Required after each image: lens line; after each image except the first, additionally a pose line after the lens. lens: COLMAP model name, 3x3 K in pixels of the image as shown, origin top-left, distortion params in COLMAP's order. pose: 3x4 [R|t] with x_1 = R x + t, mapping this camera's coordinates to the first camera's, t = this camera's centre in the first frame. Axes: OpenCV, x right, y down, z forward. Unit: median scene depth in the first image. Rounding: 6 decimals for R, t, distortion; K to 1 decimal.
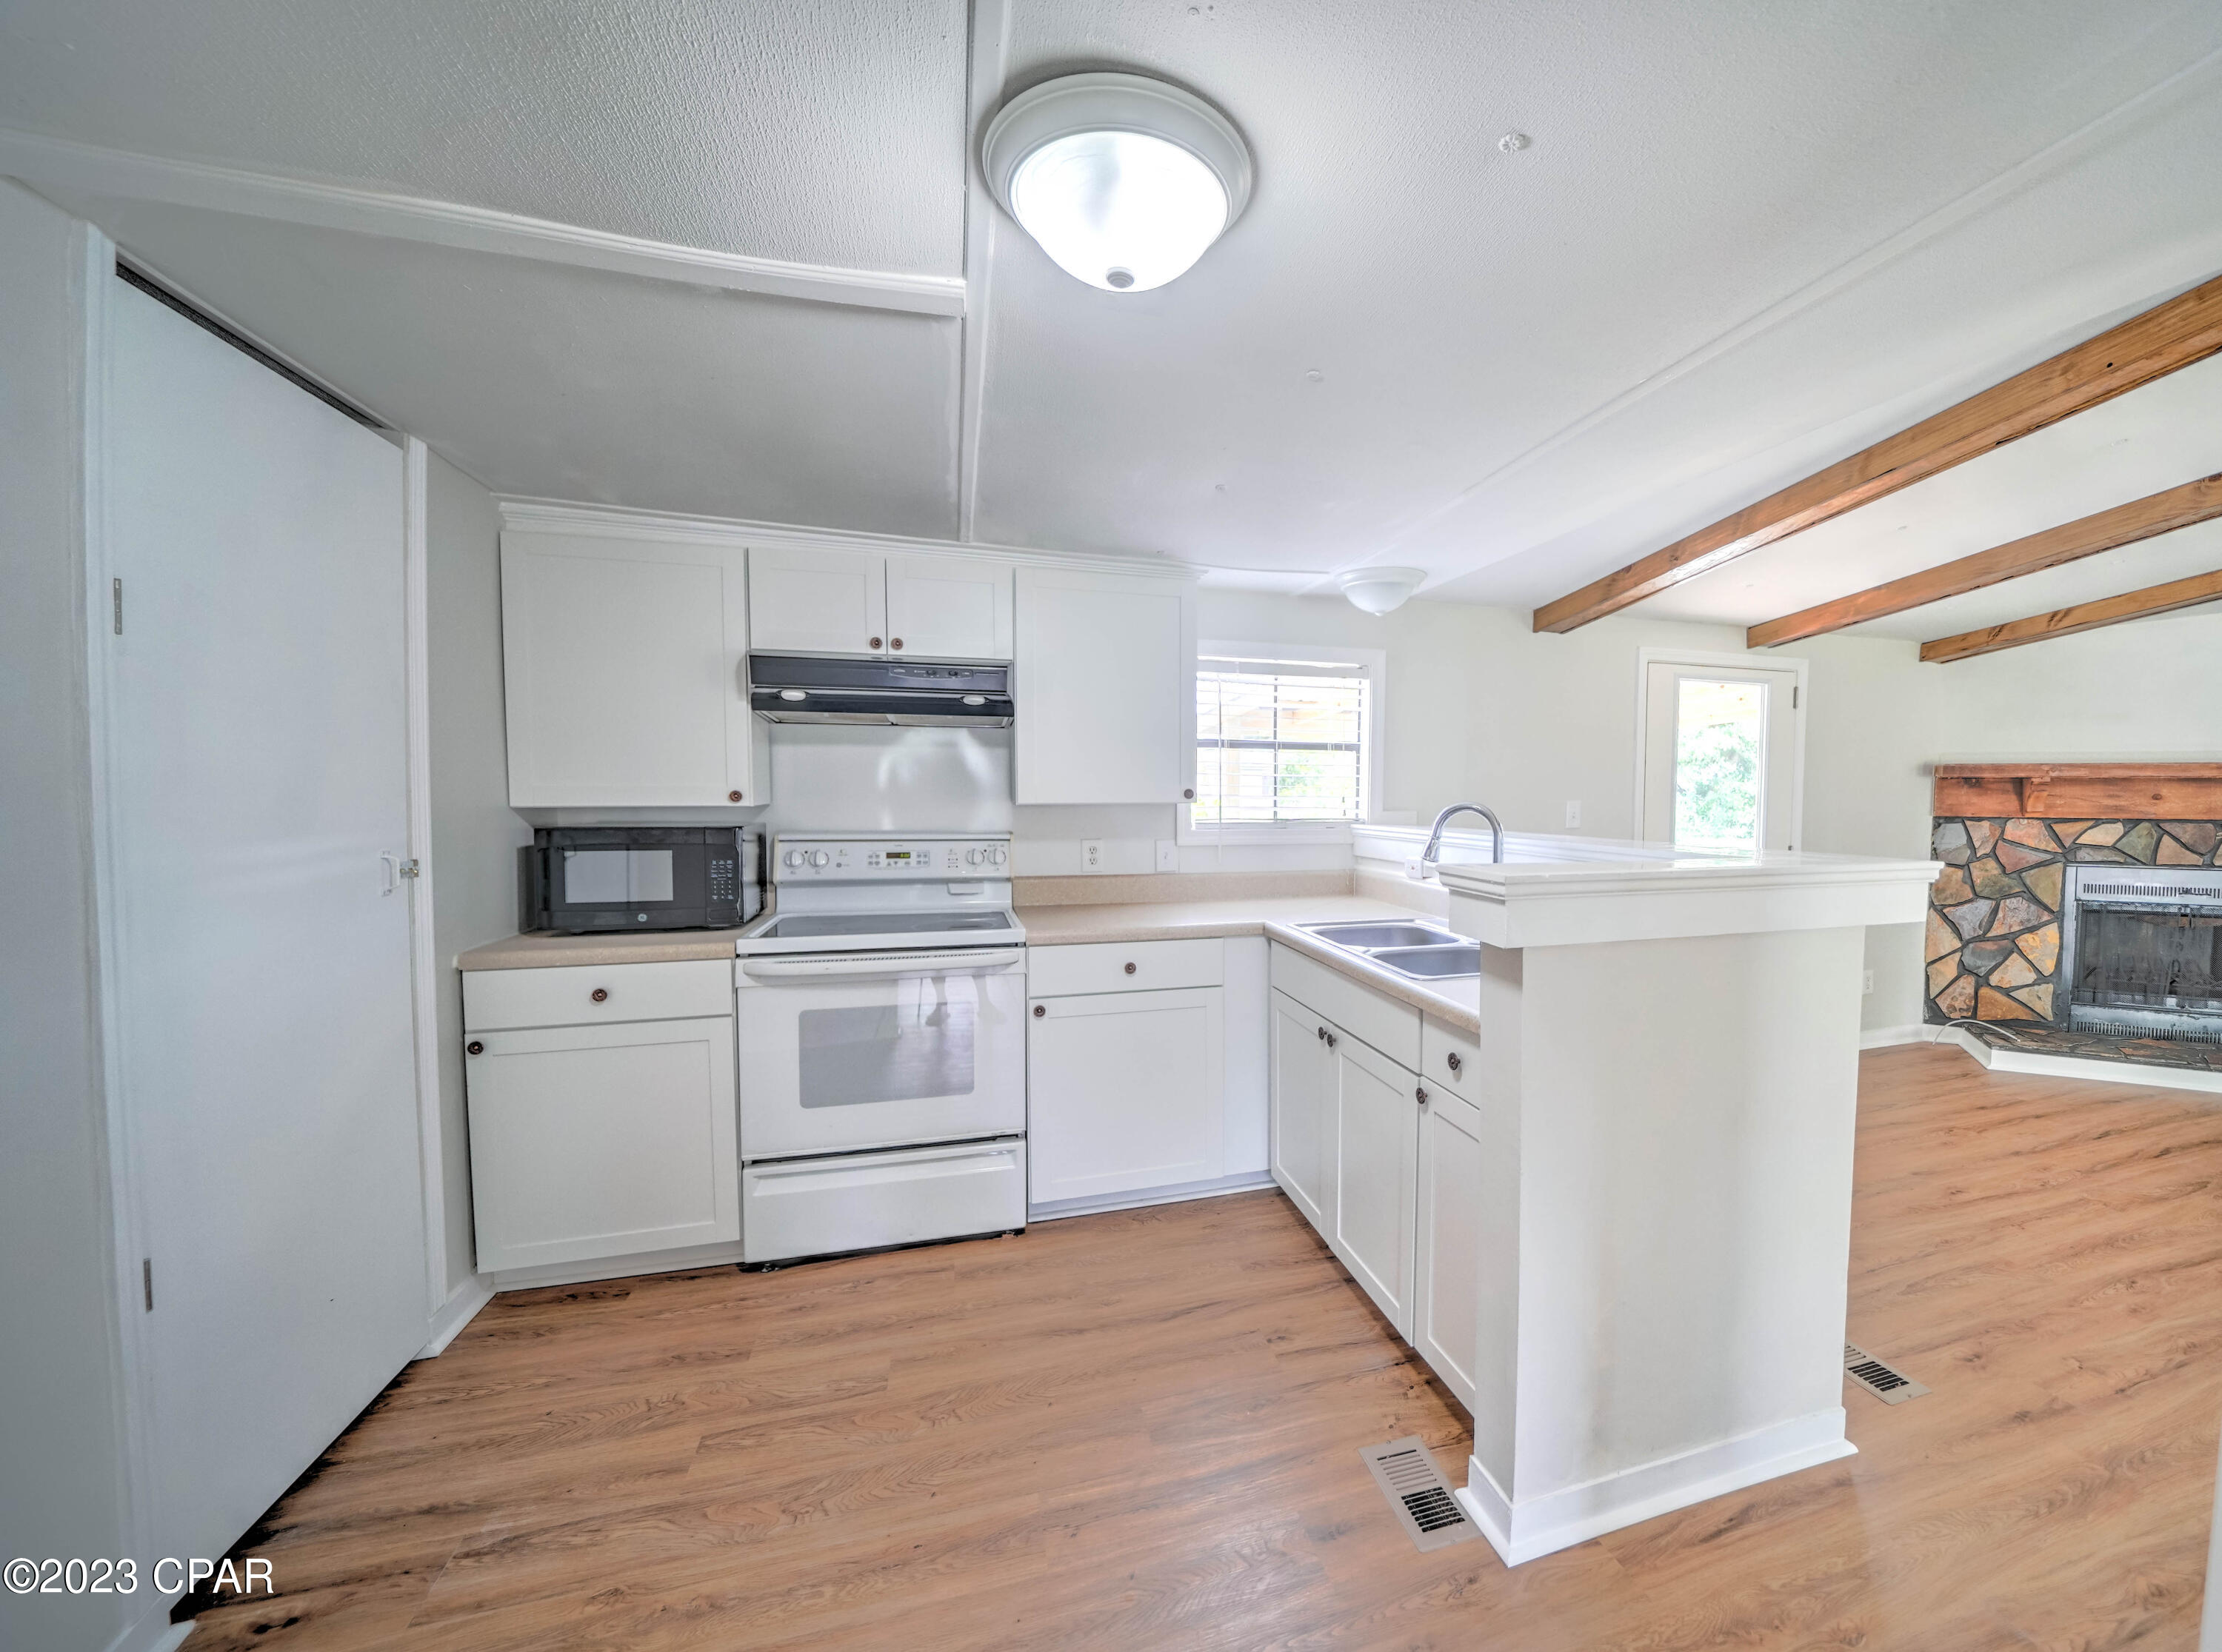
lens RADIAL K [[875.2, 0, 1238.4], [0, 875.2, 832.8], [0, 0, 1]] dist [-0.017728, -0.000141]
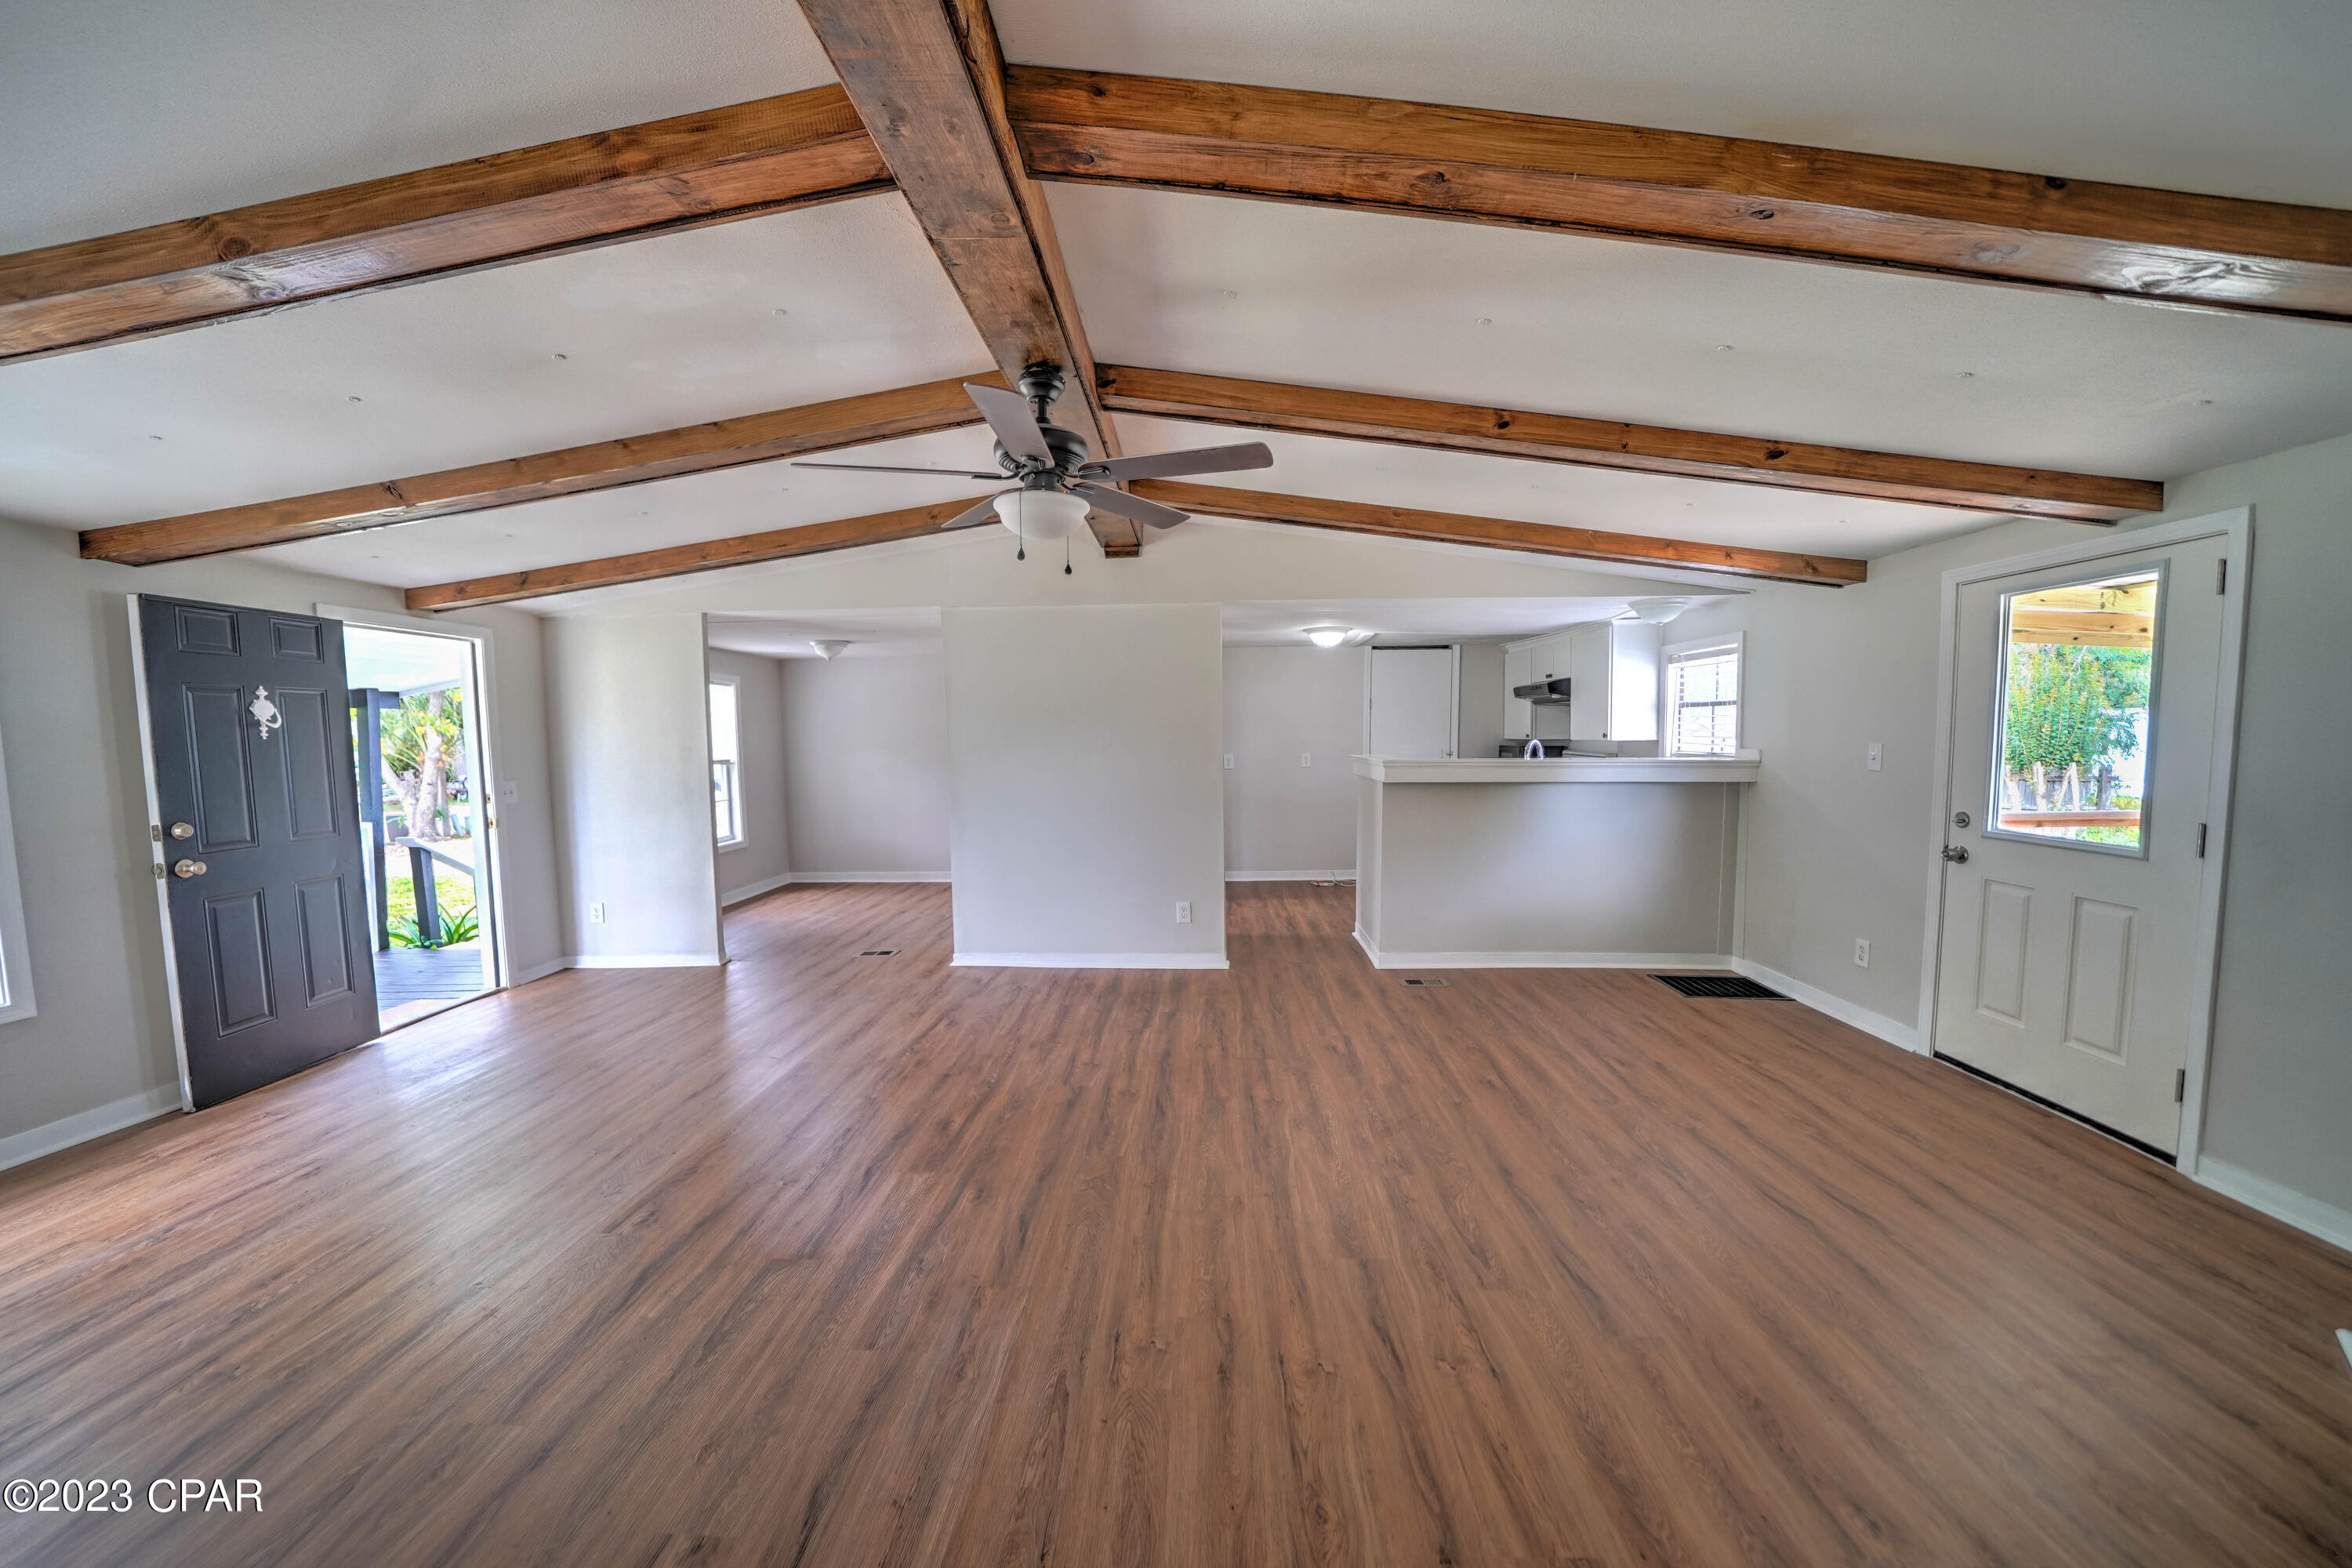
lens RADIAL K [[843.4, 0, 1175.7], [0, 843.4, 797.2], [0, 0, 1]] dist [-0.018091, -0.000031]
pose [[-0.347278, 0.069112, -0.935212, 1.405268], [-0.041165, 0.995196, 0.088831, -0.024623], [0.936858, 0.069348, -0.342765, 0.518760]]
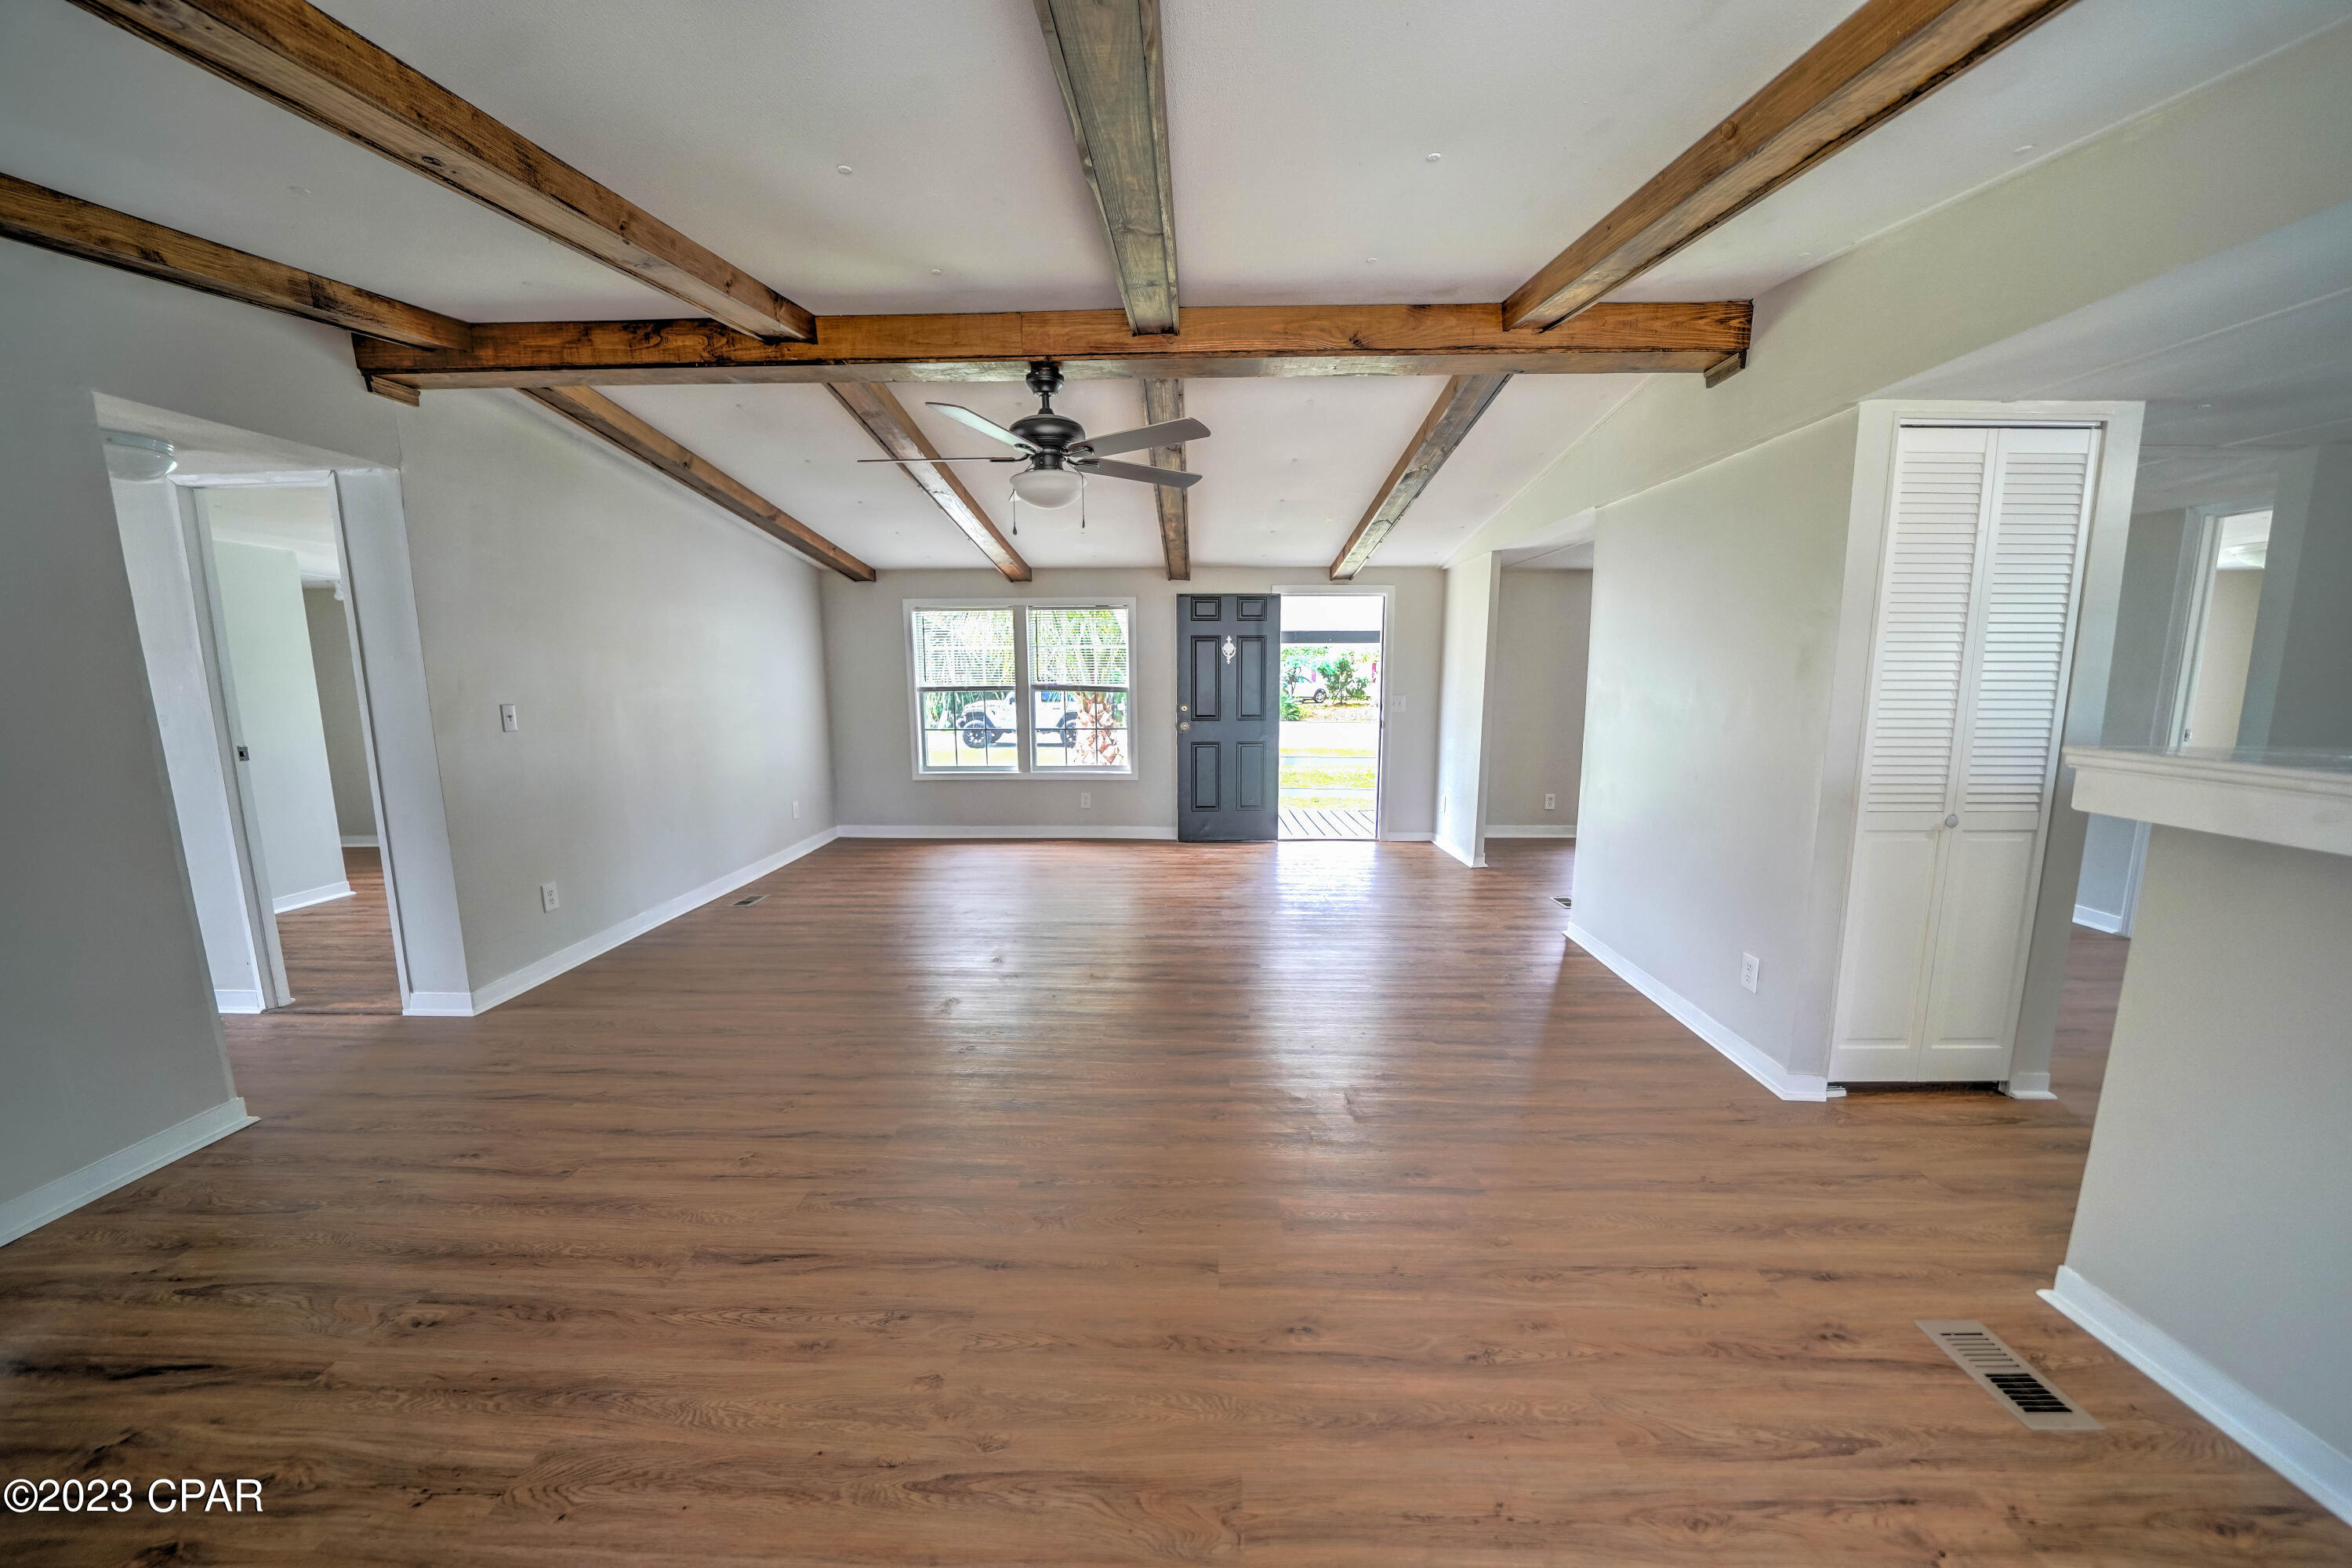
lens RADIAL K [[830.6, 0, 1174.7], [0, 830.6, 792.3], [0, 0, 1]] dist [-0.022634, 0.000002]
pose [[-0.942997, -0.054044, 0.328385, 0.578620], [0.013576, 0.979658, 0.200213, -0.044822], [-0.332525, 0.193258, -0.923081, 0.869547]]
